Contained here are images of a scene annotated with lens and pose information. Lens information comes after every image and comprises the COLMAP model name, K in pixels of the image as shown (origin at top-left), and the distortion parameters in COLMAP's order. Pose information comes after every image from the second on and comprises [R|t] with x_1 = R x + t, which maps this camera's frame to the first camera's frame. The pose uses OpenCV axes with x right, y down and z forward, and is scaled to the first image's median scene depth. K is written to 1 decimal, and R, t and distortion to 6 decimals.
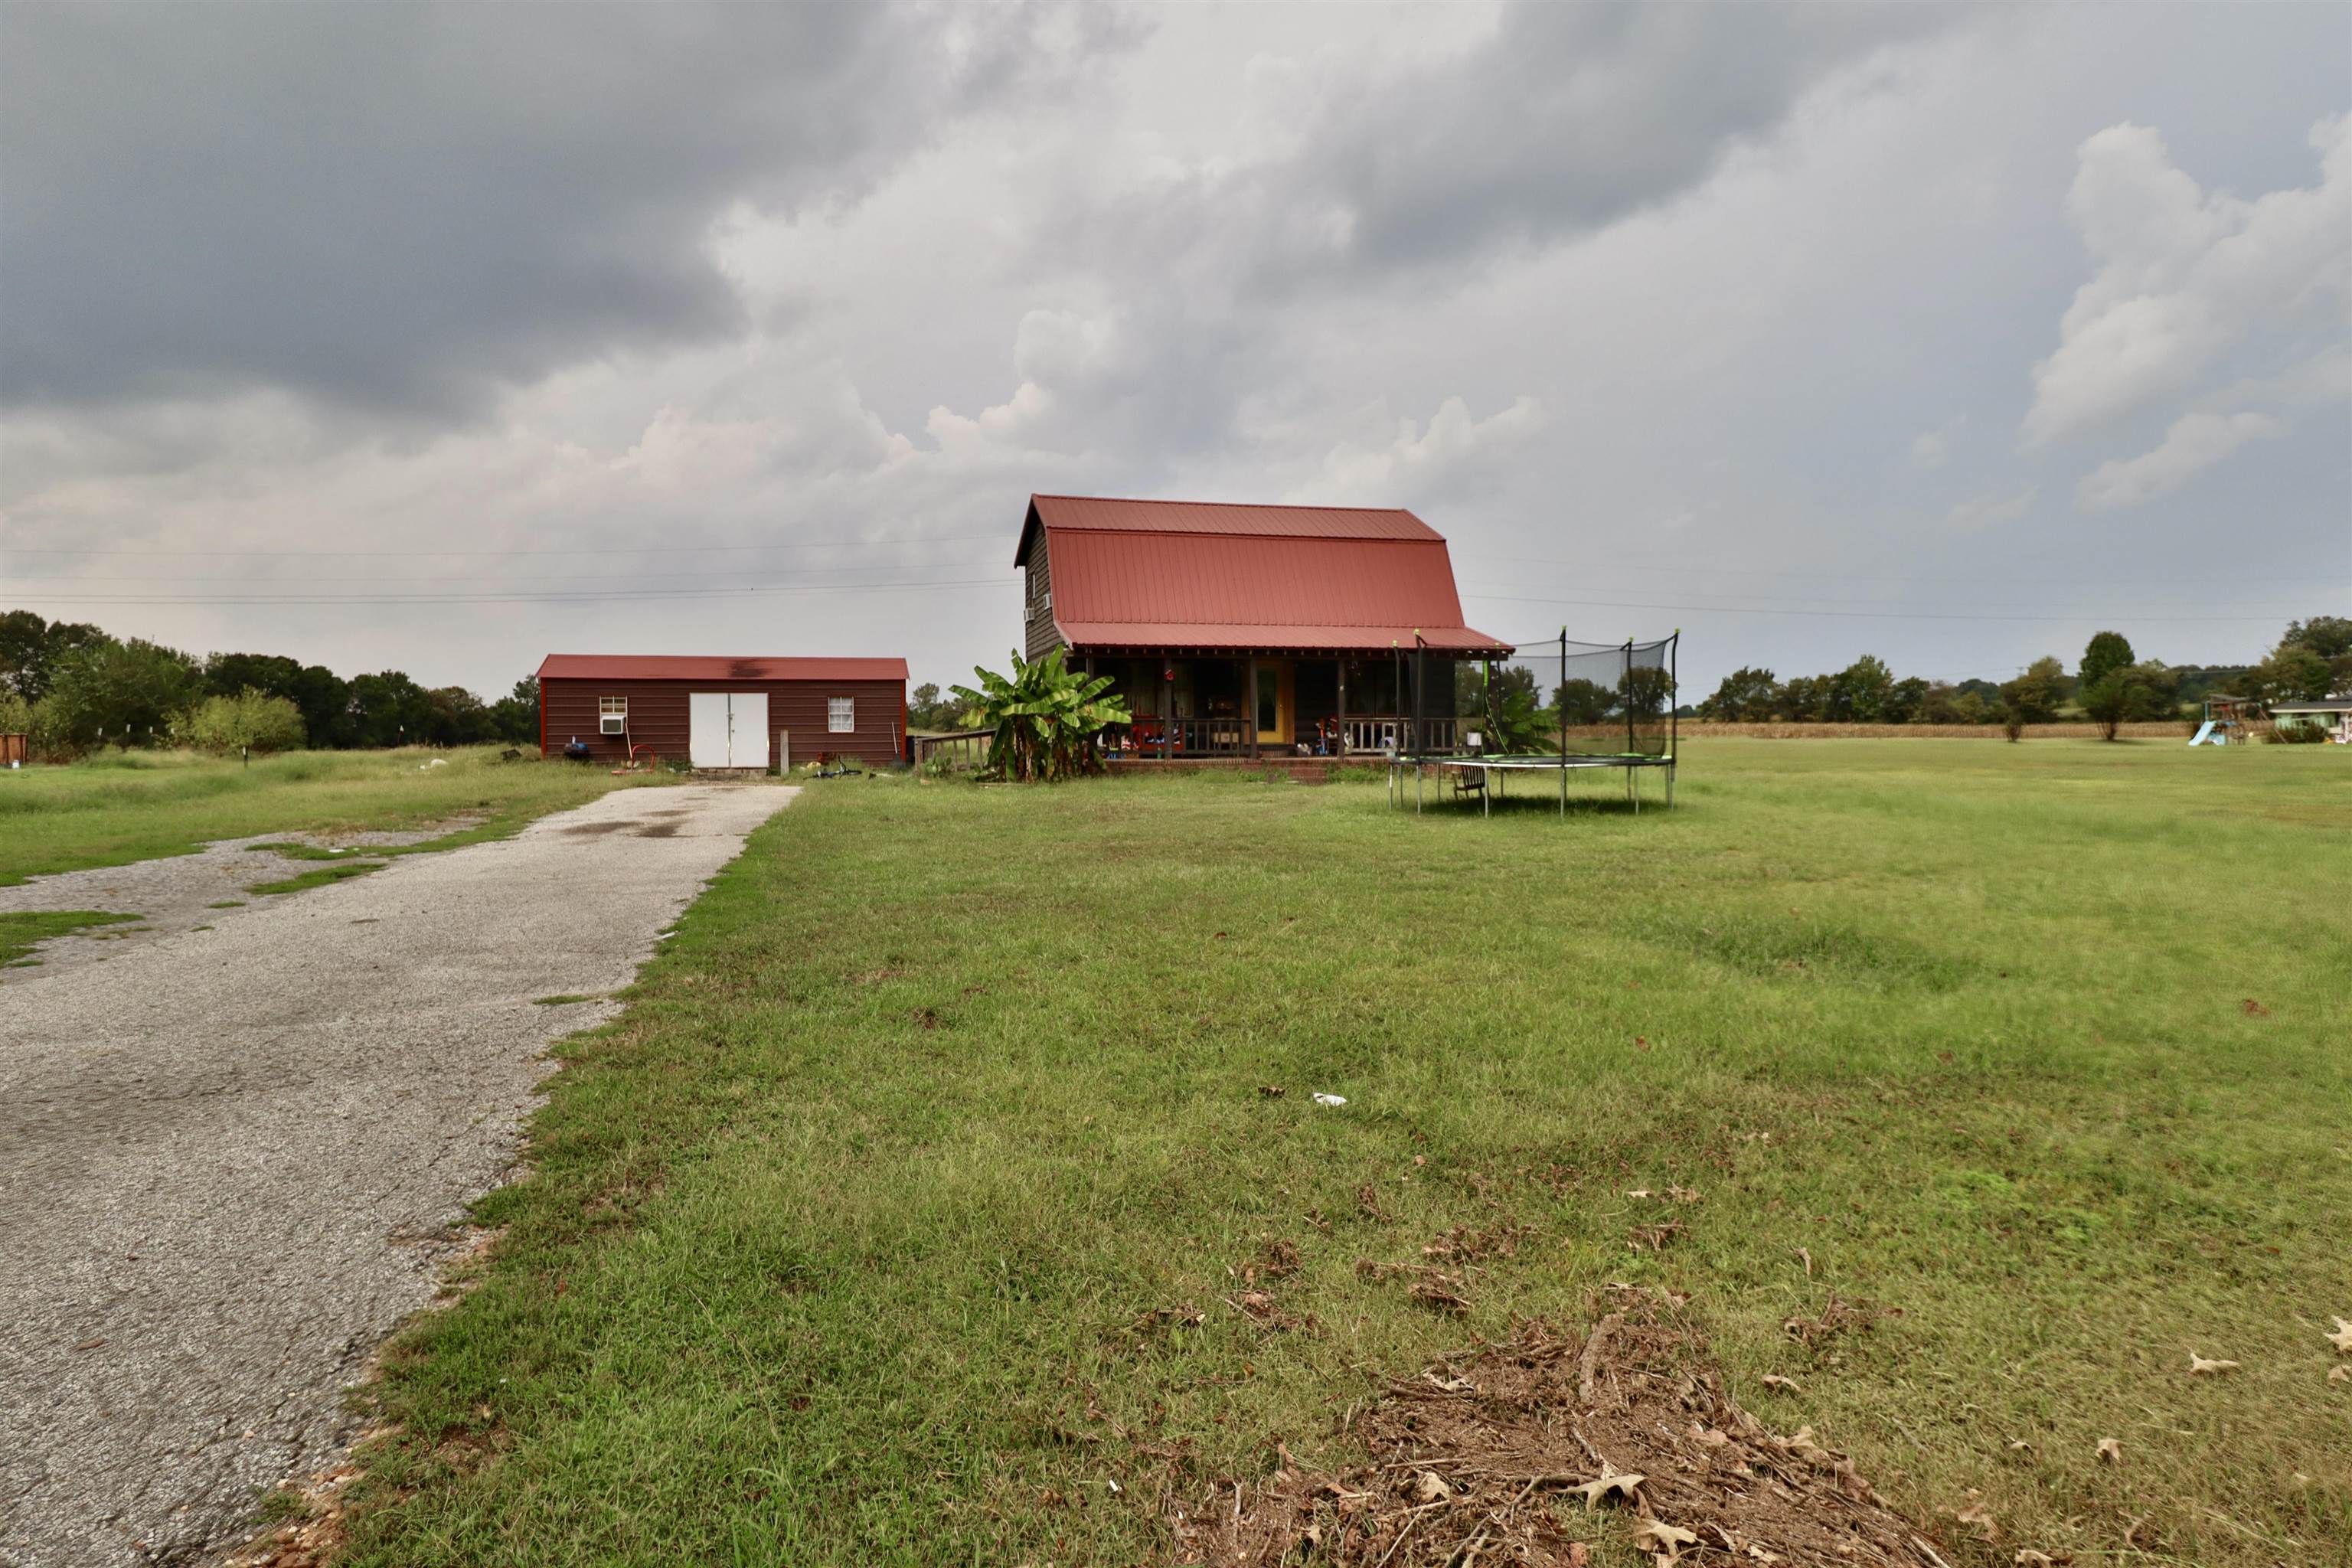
lens RADIAL K [[1188.4, 0, 1176.0], [0, 1188.4, 784.0], [0, 0, 1]] dist [0.001066, 0.000122]
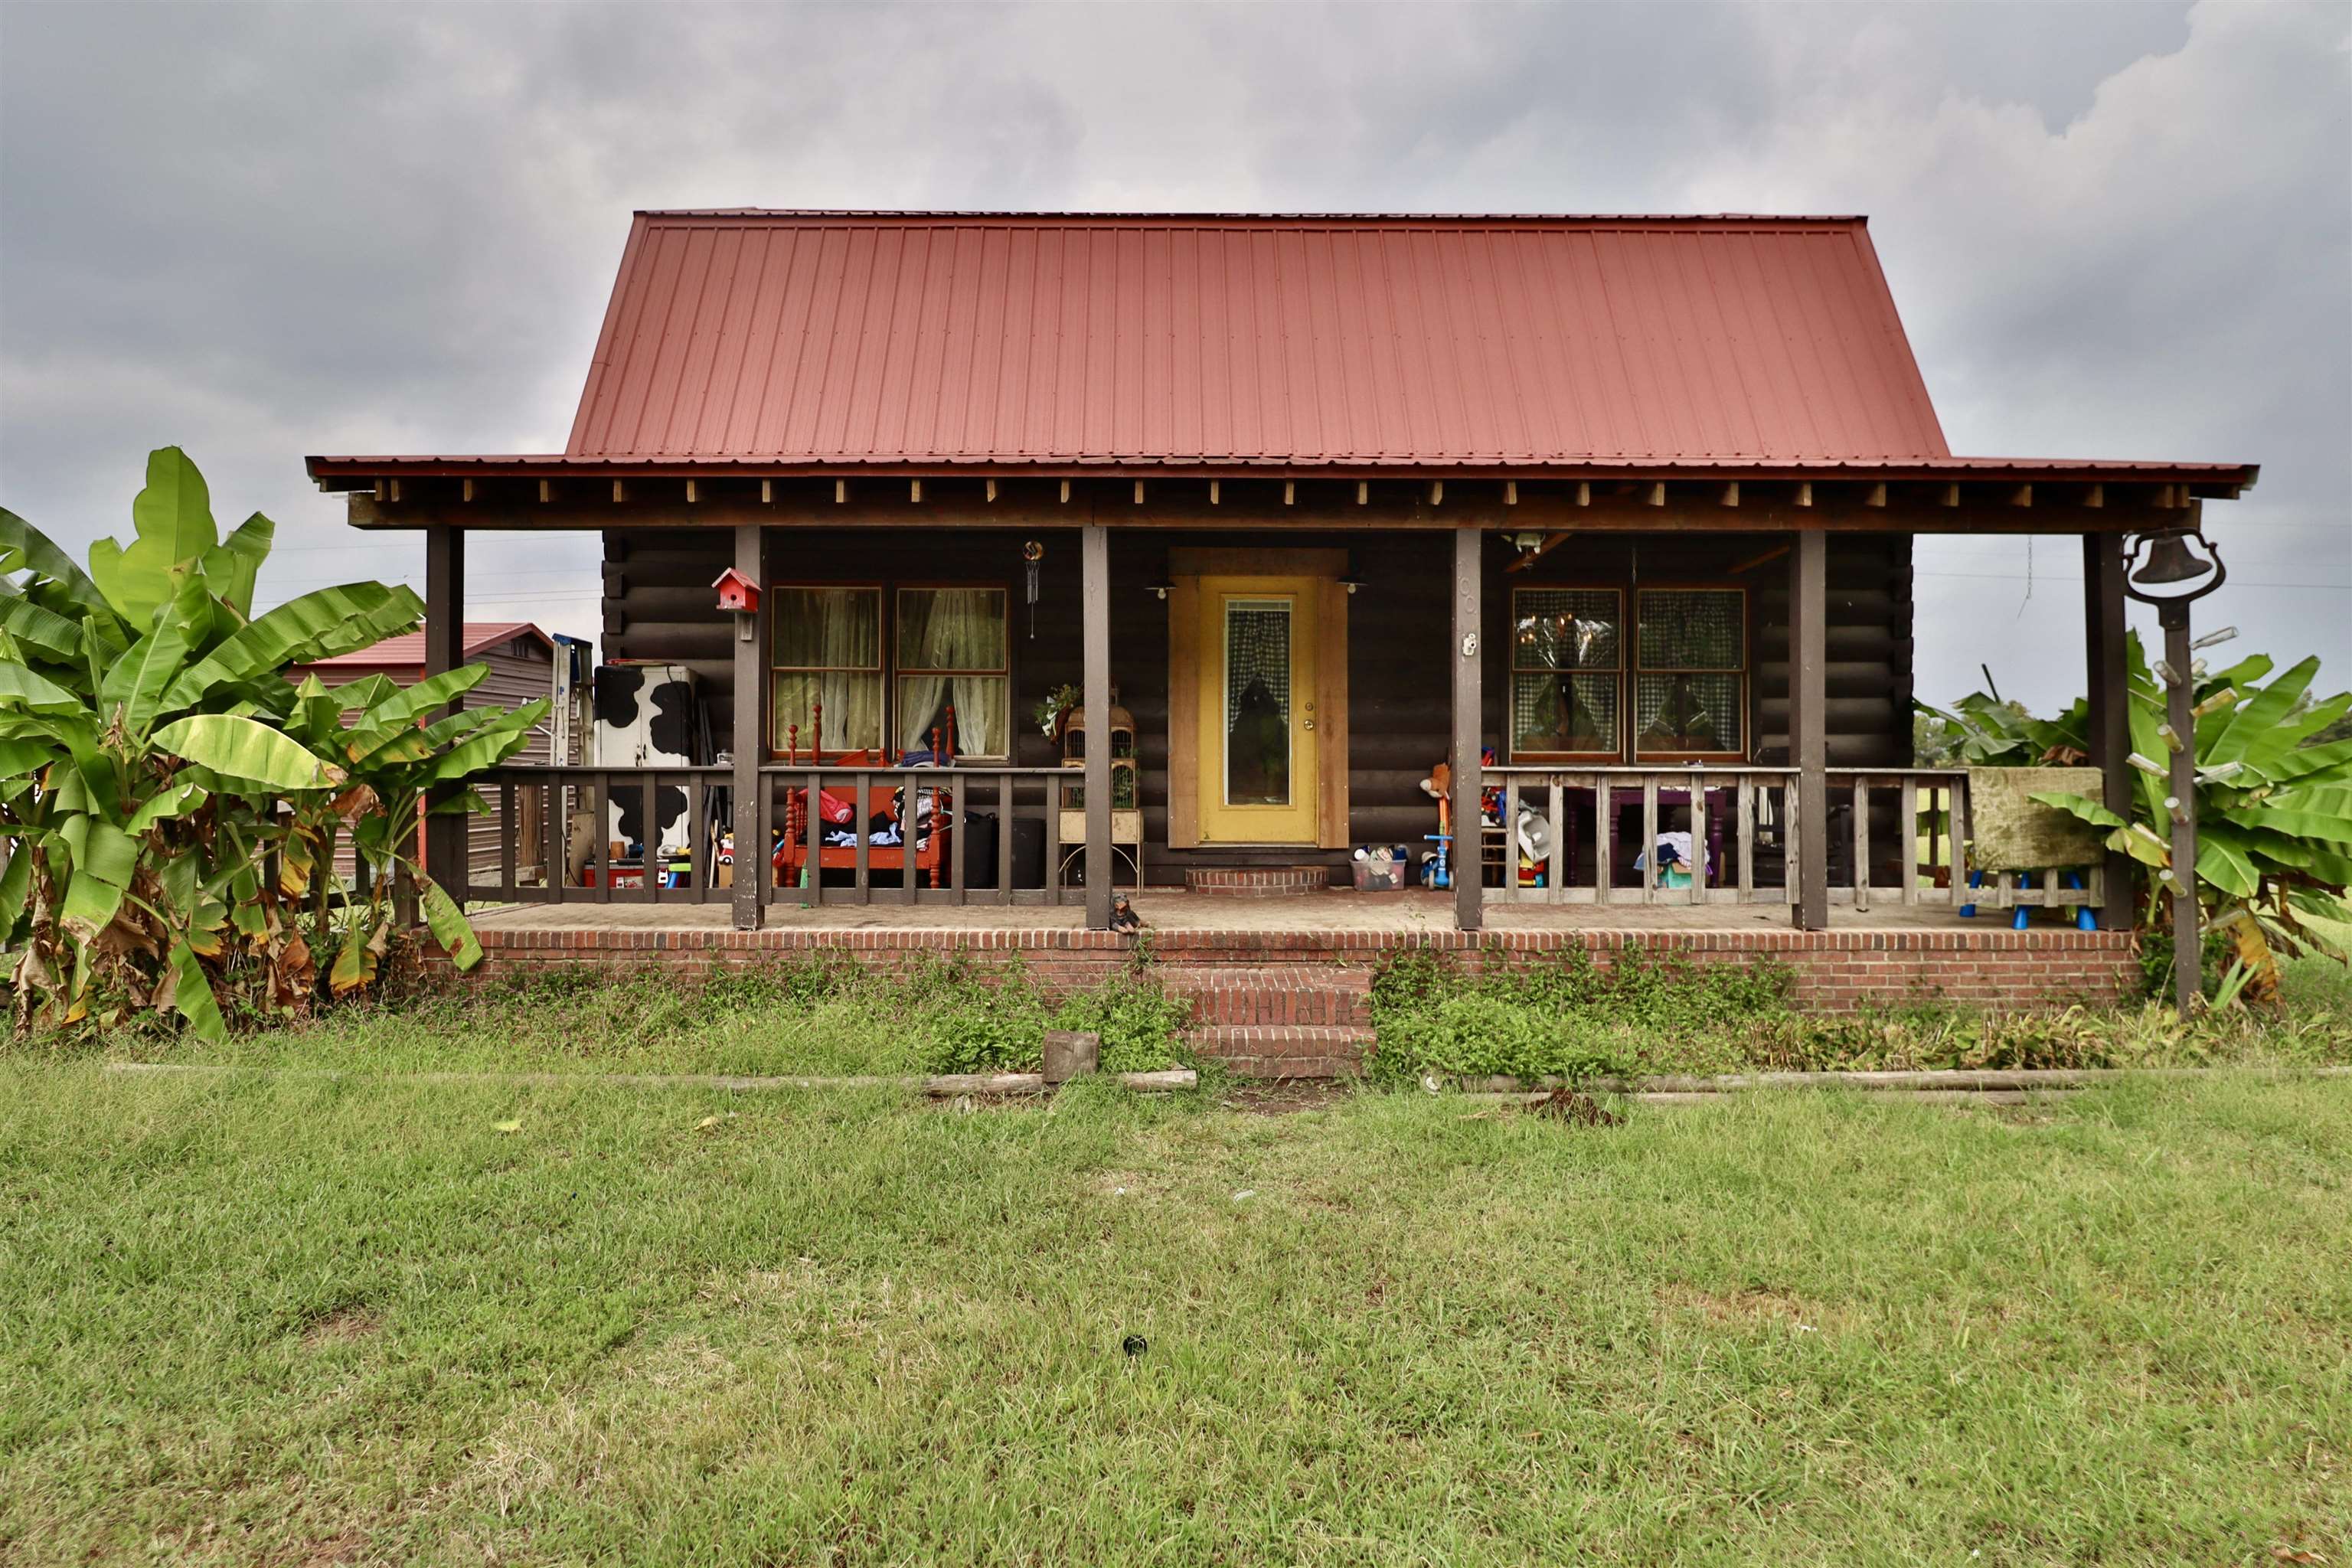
lens RADIAL K [[1244.1, 0, 1189.0], [0, 1244.1, 753.6], [0, 0, 1]] dist [-0.002277, -0.014162]
pose [[0.973572, 0.003375, -0.228356, 0.139337], [-0.016842, 0.998229, -0.057051, -0.040813], [0.227759, 0.059389, 0.971905, 0.713975]]
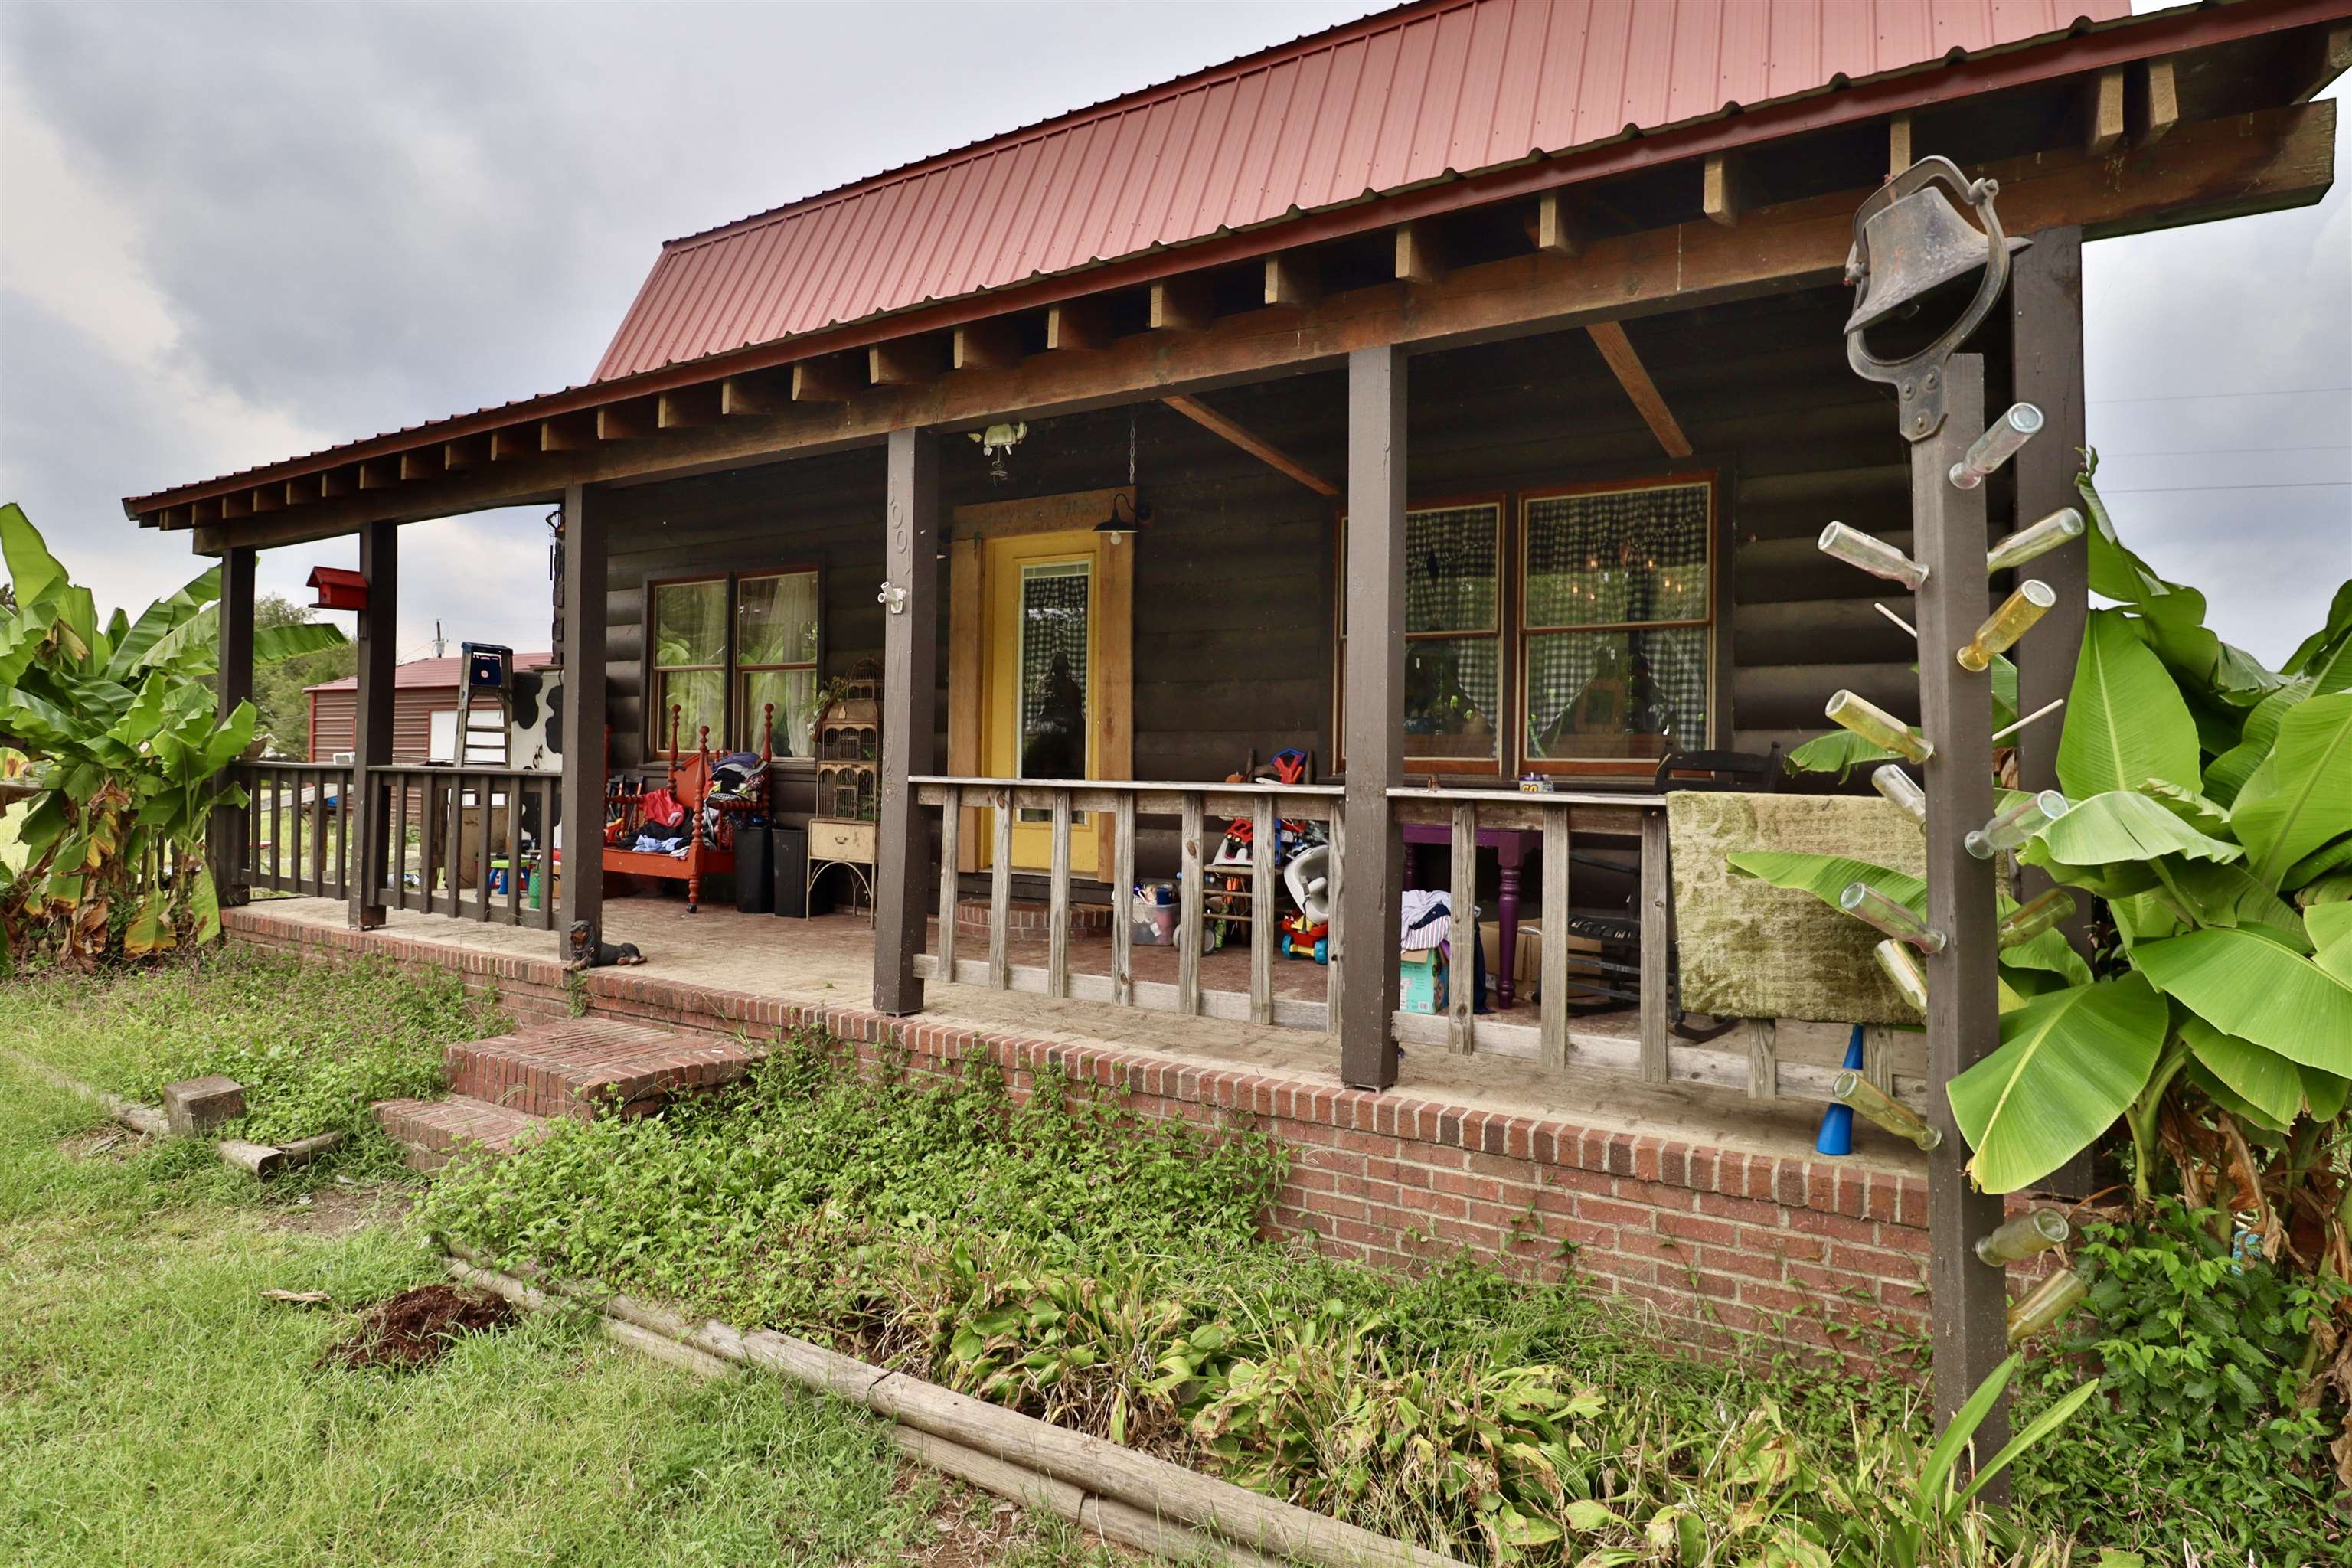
lens RADIAL K [[1237.3, 0, 1179.8], [0, 1237.3, 753.2], [0, 0, 1]] dist [-0.001572, -0.016990]
pose [[0.711382, 0.006157, -0.702779, 0.287389], [-0.052096, 0.997673, -0.043993, -0.051237], [0.700872, 0.067907, 0.710047, 0.878781]]
